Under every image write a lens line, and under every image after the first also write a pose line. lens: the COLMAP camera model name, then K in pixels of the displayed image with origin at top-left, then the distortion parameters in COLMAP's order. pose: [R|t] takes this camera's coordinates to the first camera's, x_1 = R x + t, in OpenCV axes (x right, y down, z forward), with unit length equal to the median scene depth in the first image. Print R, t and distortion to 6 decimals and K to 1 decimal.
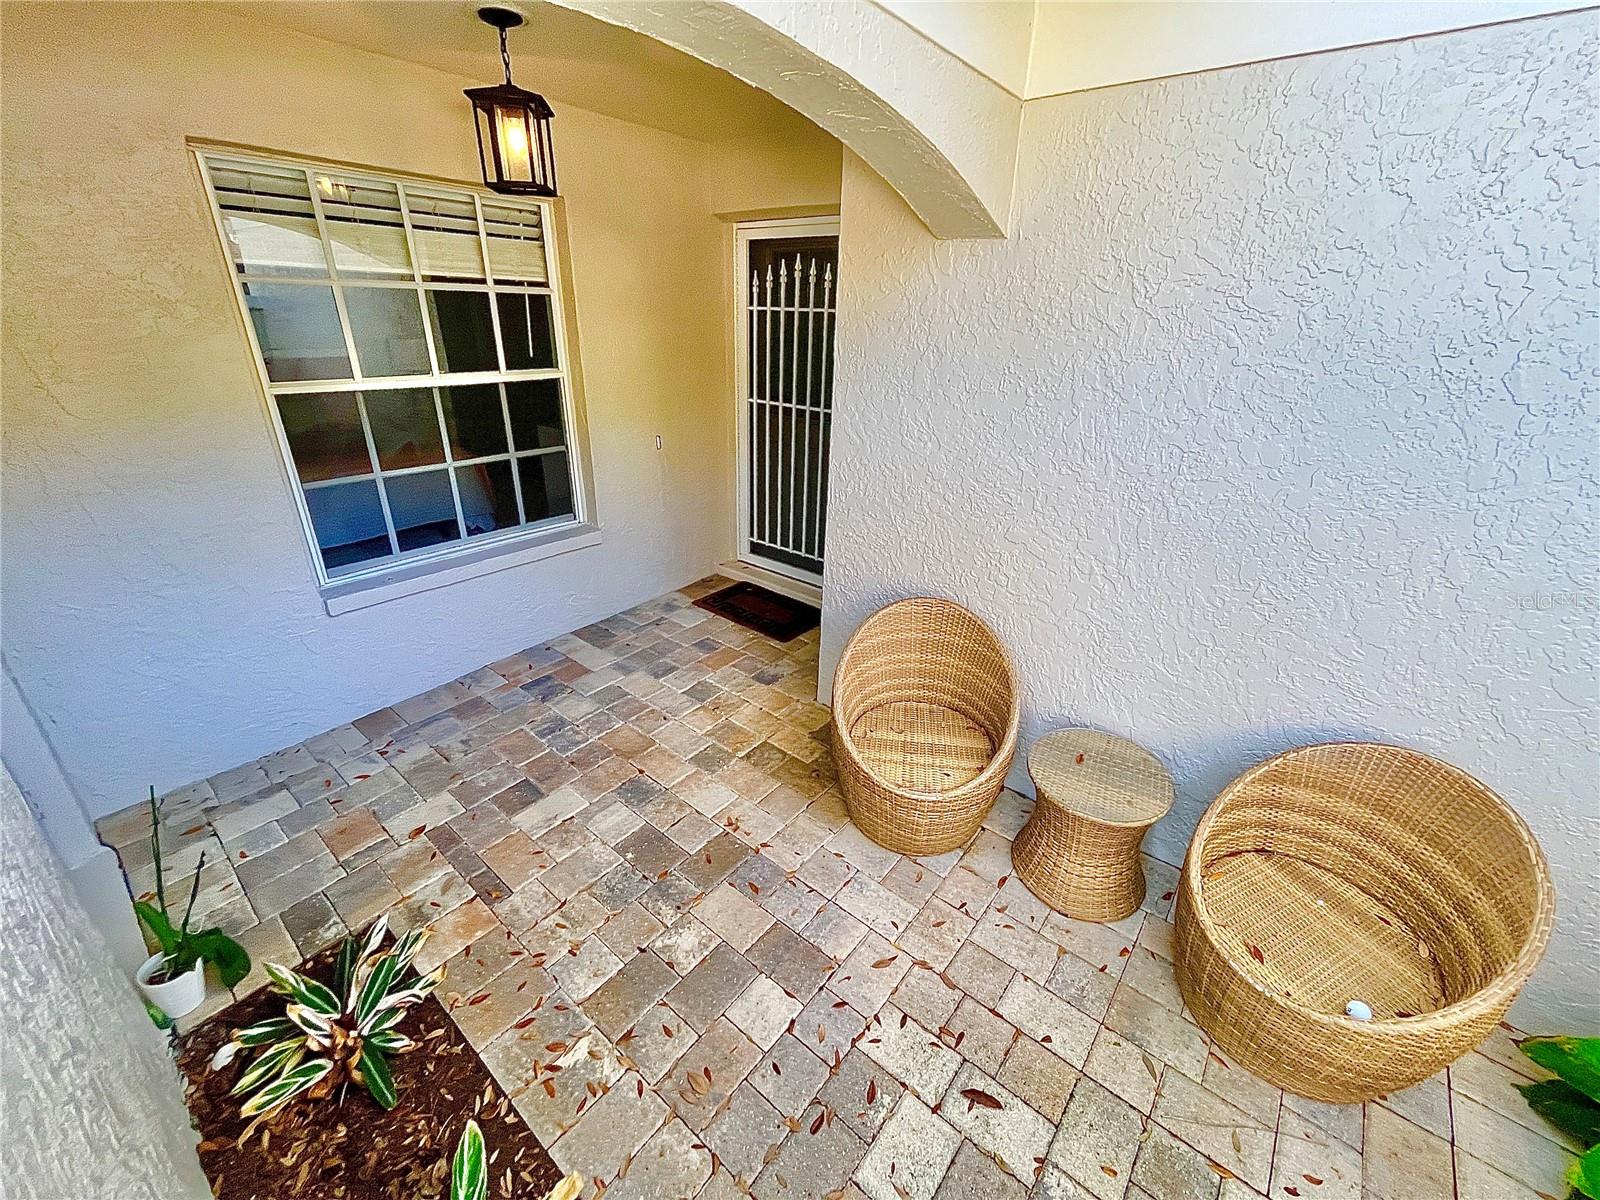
lens RADIAL K [[650.8, 0, 800.0], [0, 650.8, 600.0], [0, 0, 1]] dist [0.001972, 0.000109]
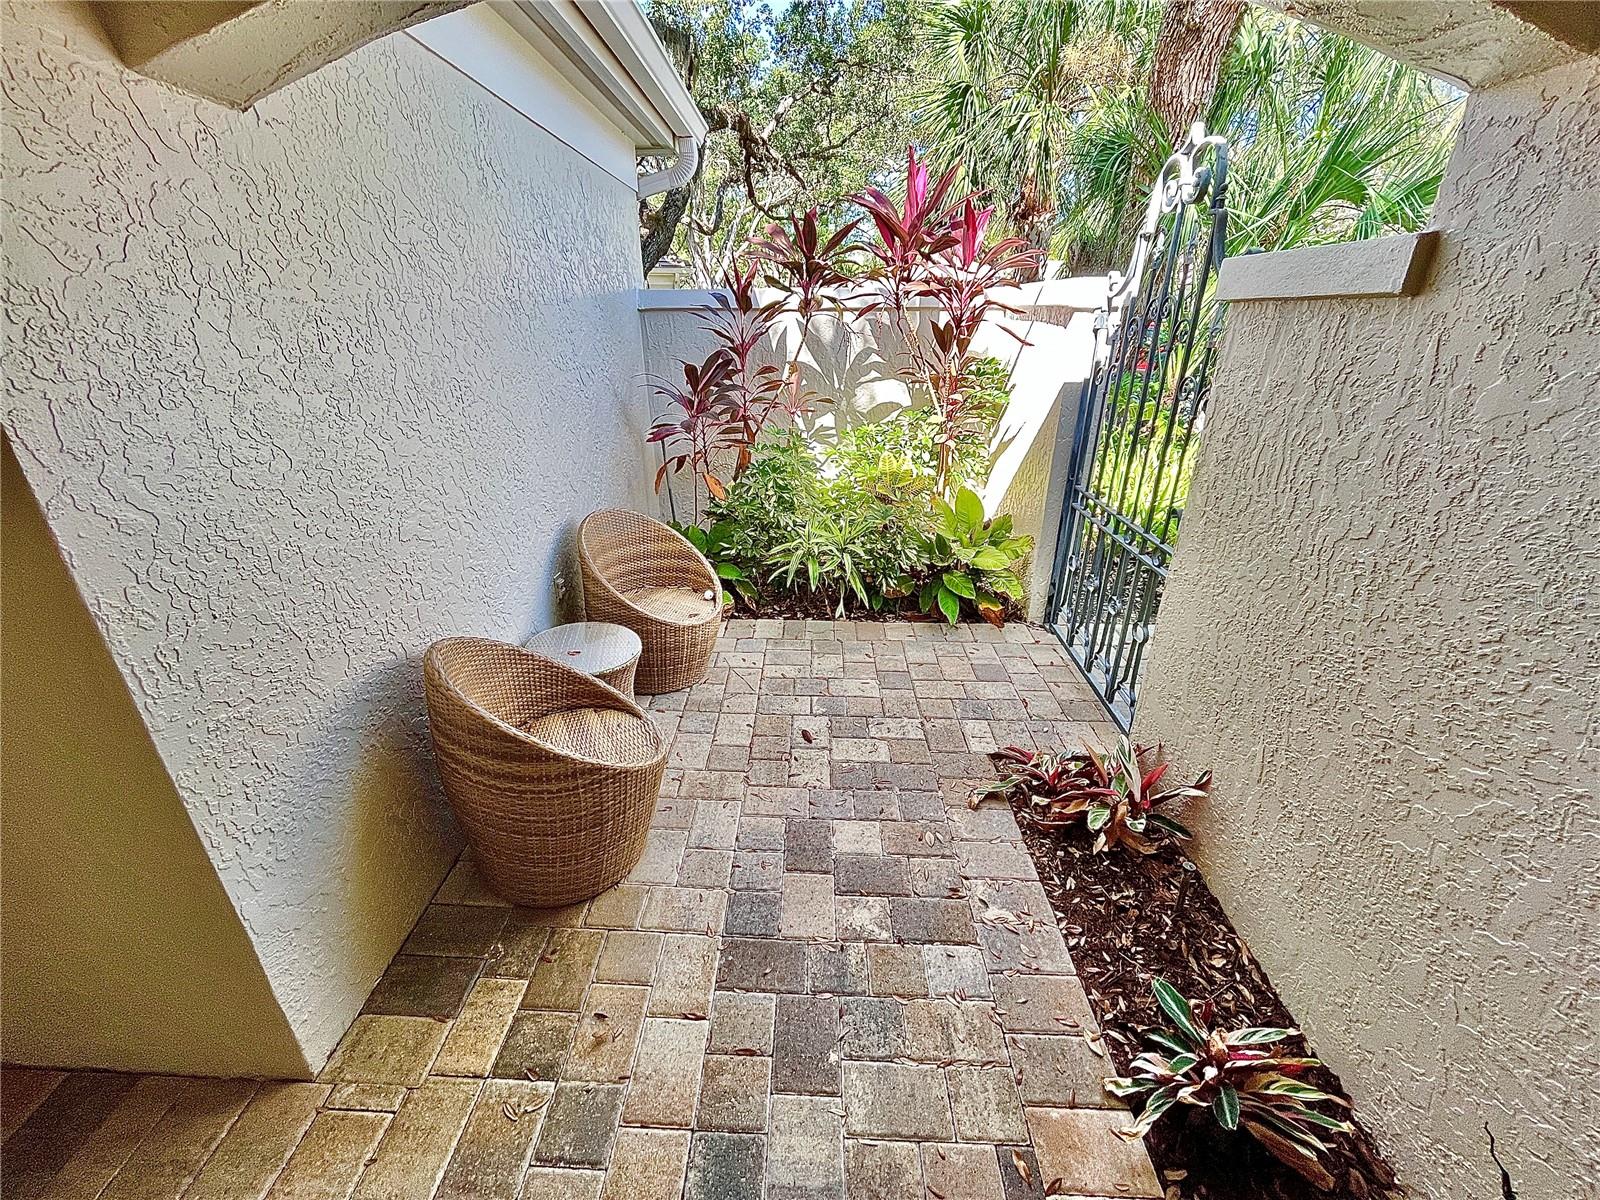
lens RADIAL K [[650.8, 0, 800.0], [0, 650.8, 600.0], [0, 0, 1]] dist [0.001972, 0.000109]
pose [[-0.611086, -0.338887, 0.715353, -0.675217], [0.311815, 0.727591, 0.611051, -0.449976], [-0.727561, 0.596462, -0.338951, 1.165412]]
